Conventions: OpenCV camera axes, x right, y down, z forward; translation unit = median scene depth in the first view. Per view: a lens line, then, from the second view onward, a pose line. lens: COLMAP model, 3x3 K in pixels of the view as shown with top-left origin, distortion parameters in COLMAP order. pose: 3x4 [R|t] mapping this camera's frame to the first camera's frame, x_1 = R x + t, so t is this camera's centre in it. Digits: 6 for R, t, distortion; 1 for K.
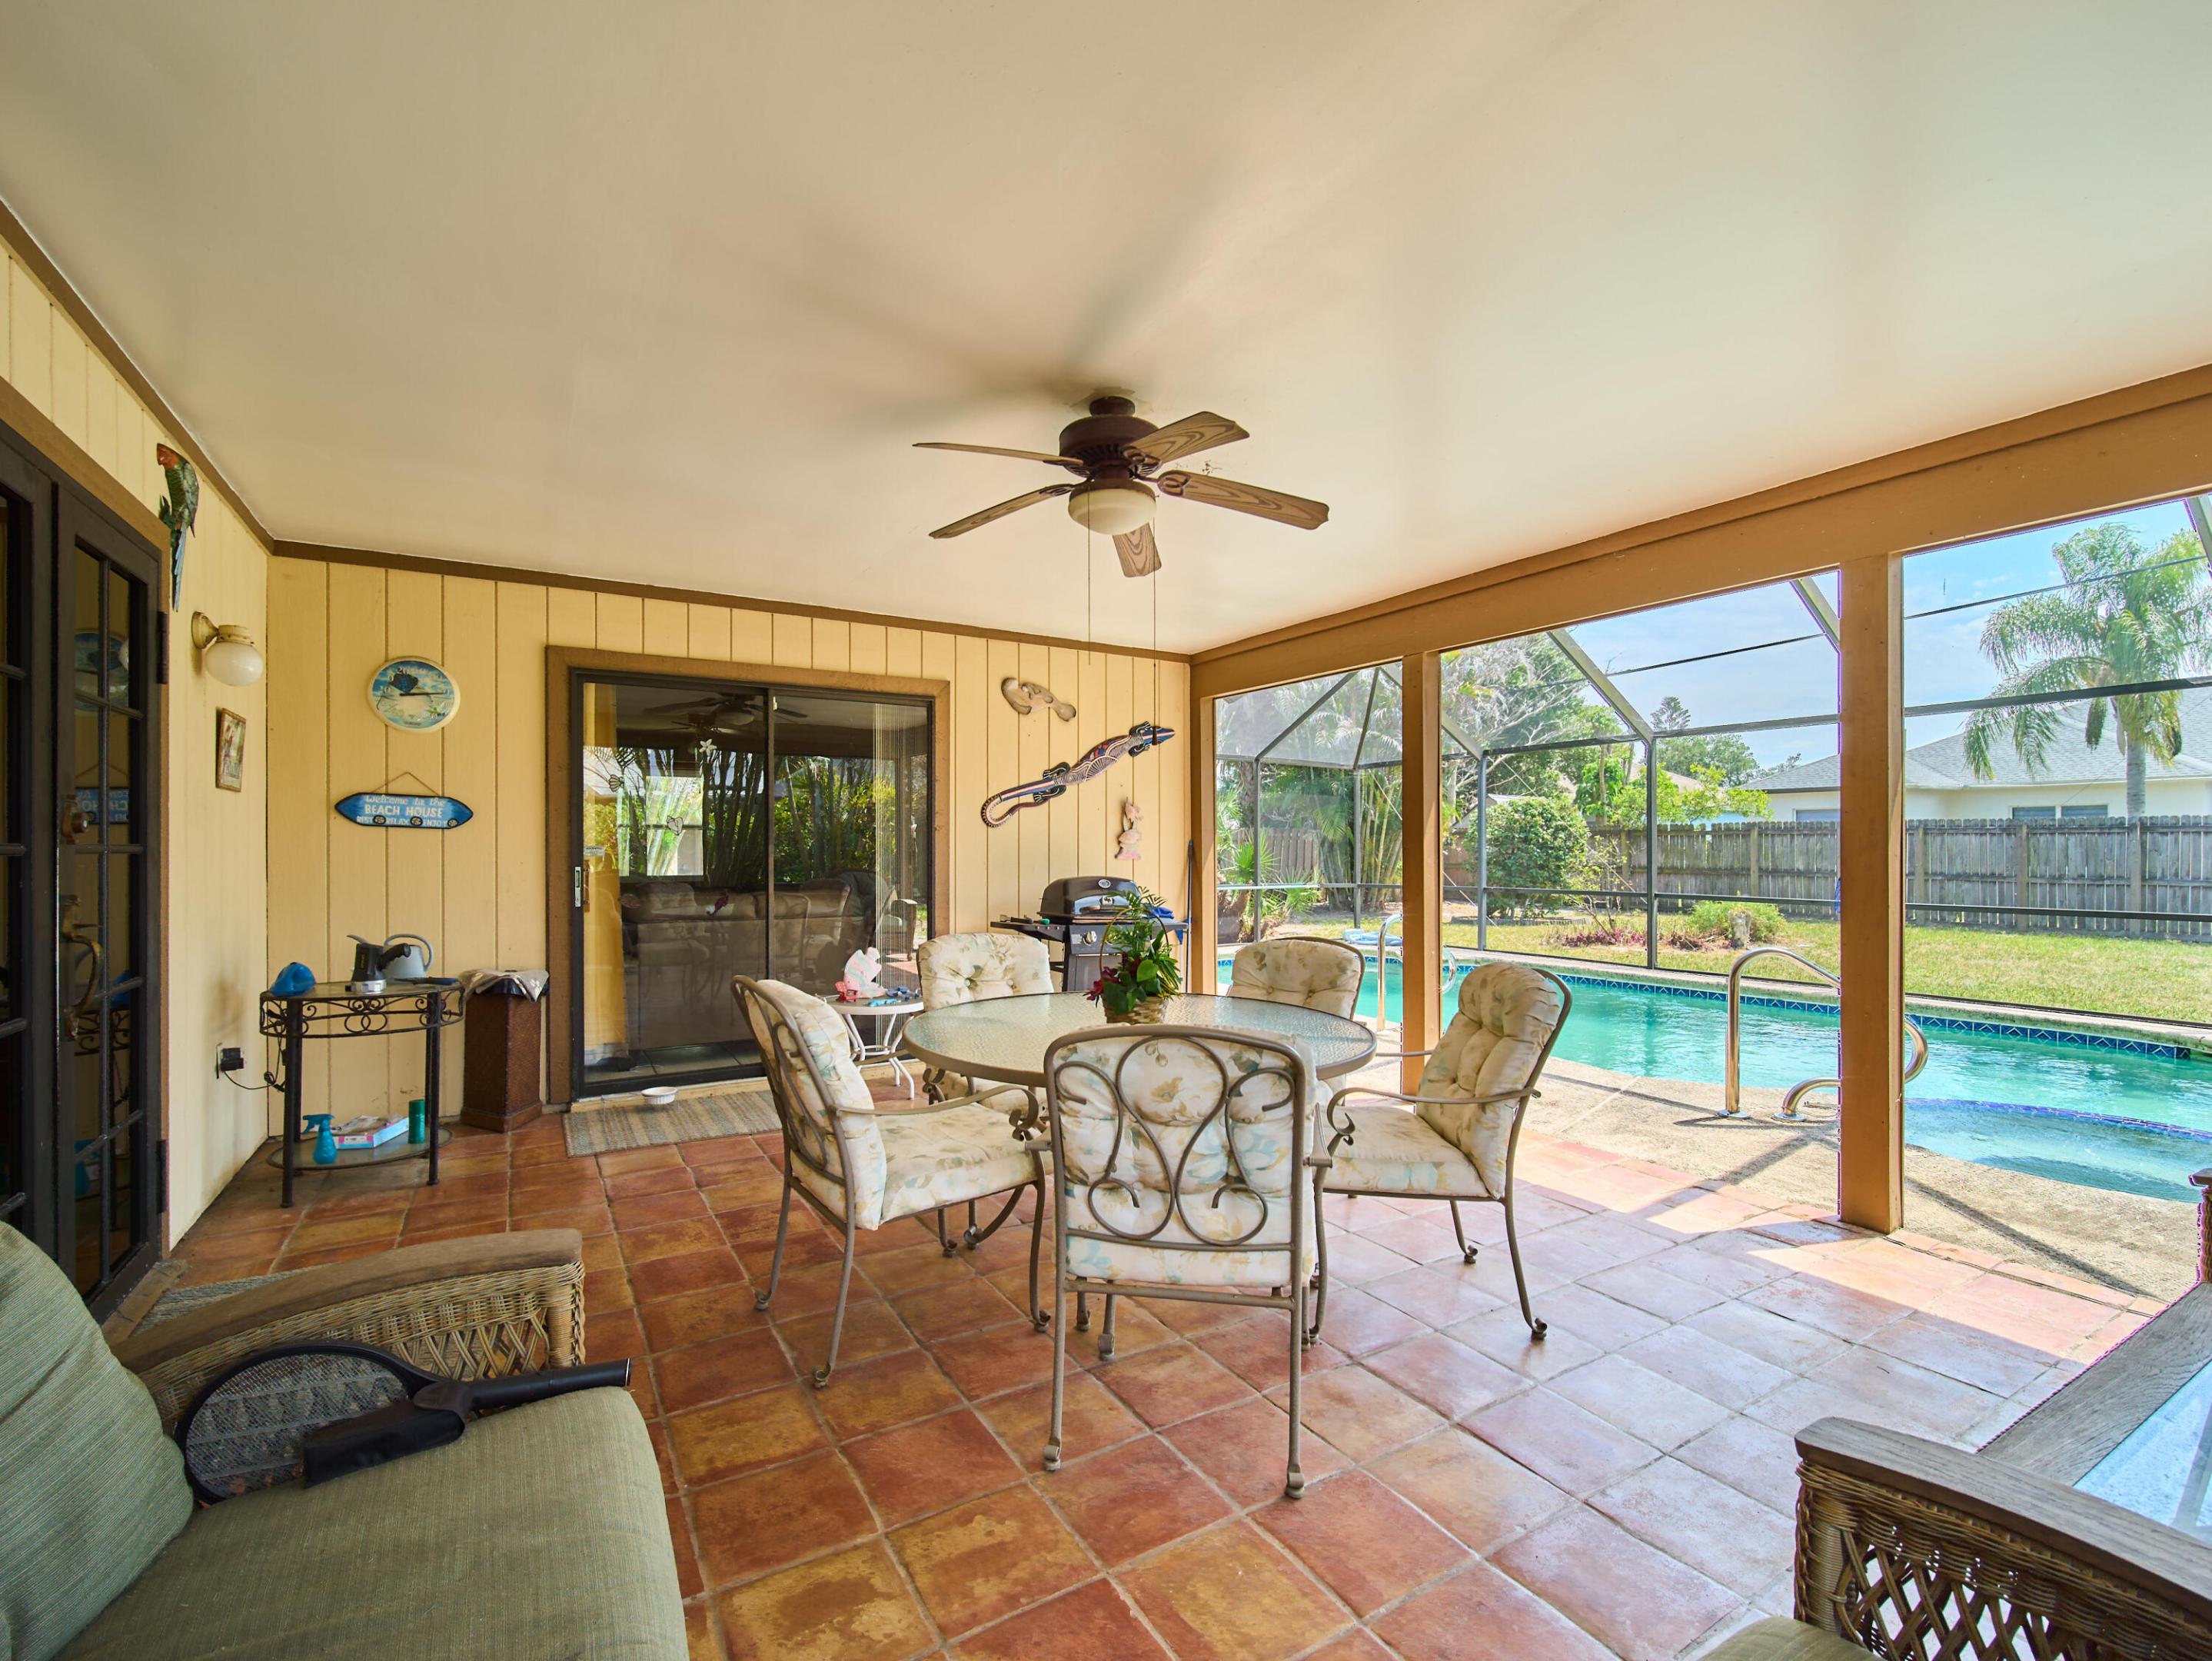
lens RADIAL K [[985.8, 0, 1092.7], [0, 985.8, 846.3], [0, 0, 1]] dist [-0.012805, -0.000244]
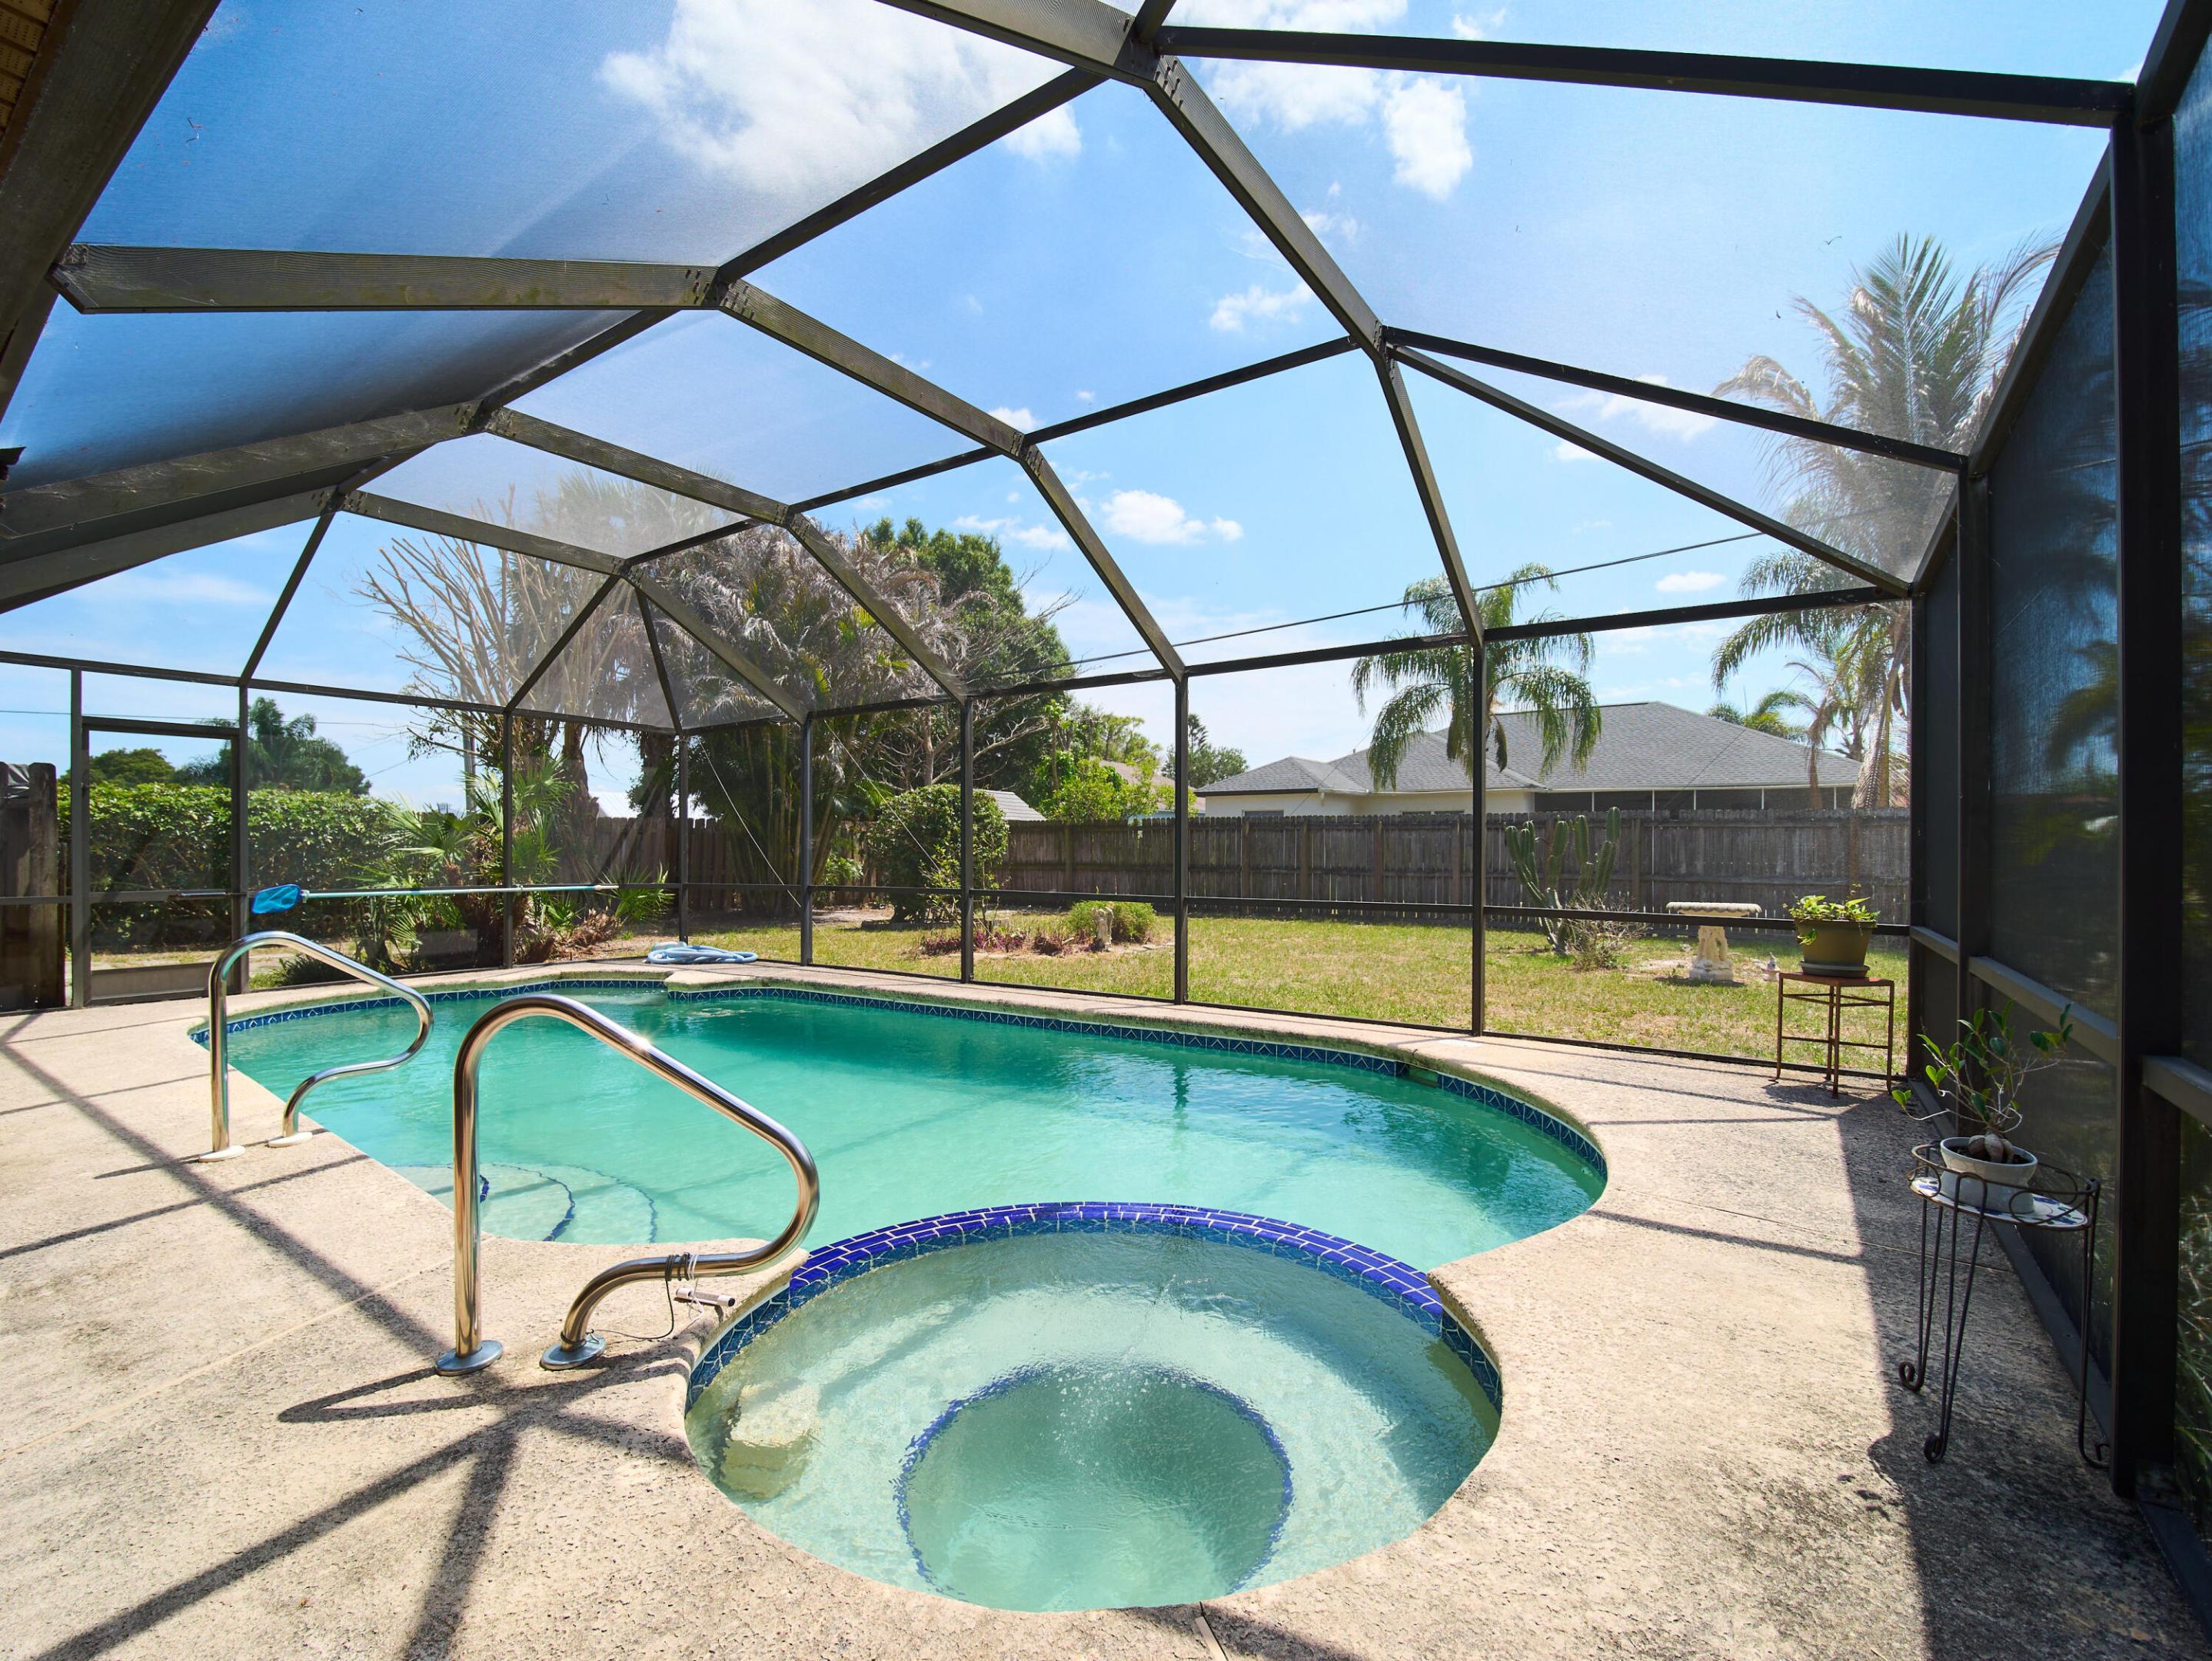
lens RADIAL K [[985.8, 0, 1107.8], [0, 985.8, 838.8], [0, 0, 1]] dist [-0.012805, -0.000244]
pose [[0.909746, 0.007158, 0.415102, 0.231008], [-0.003083, 0.999940, -0.010486, 0.008714], [-0.415153, 0.008260, 0.909714, 0.138288]]
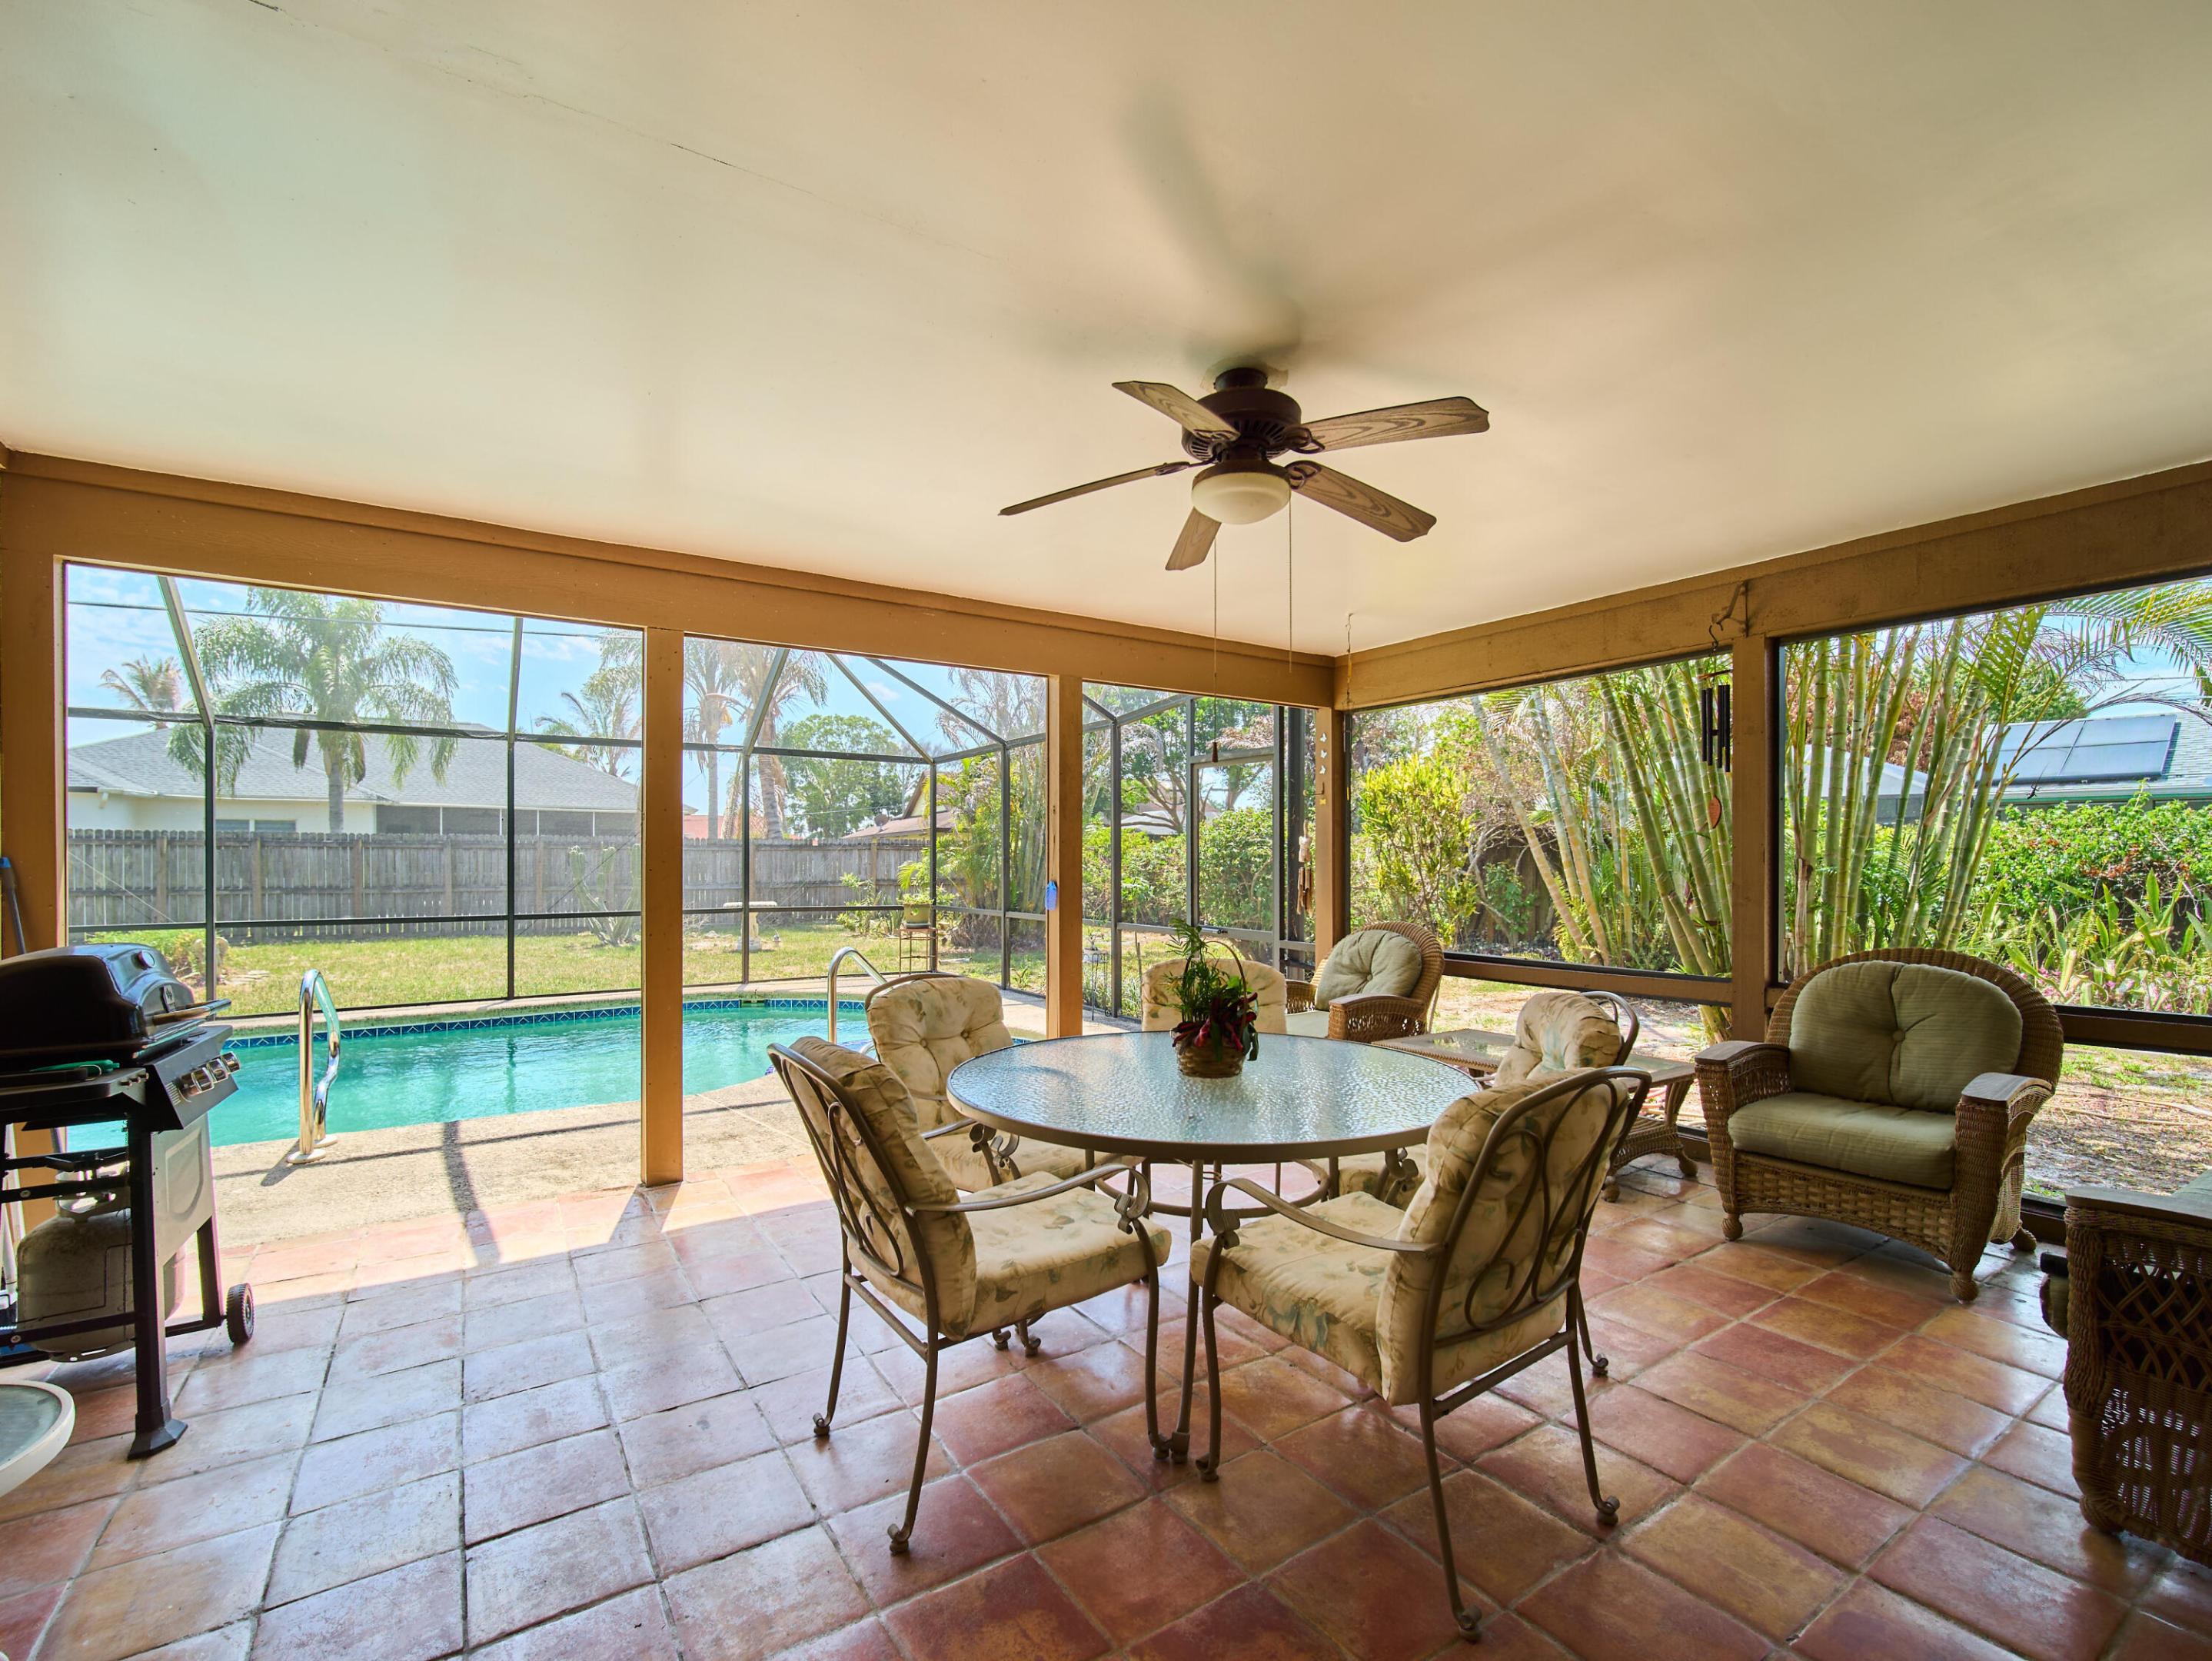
lens RADIAL K [[985.8, 0, 1118.0], [0, 985.8, 873.6], [0, 0, 1]] dist [-0.012805, -0.000244]
pose [[-0.060399, -0.016250, 0.998042, -0.163654], [-0.000177, 0.999868, 0.016269, -0.002325], [-0.998174, 0.000806, -0.060394, 0.224748]]
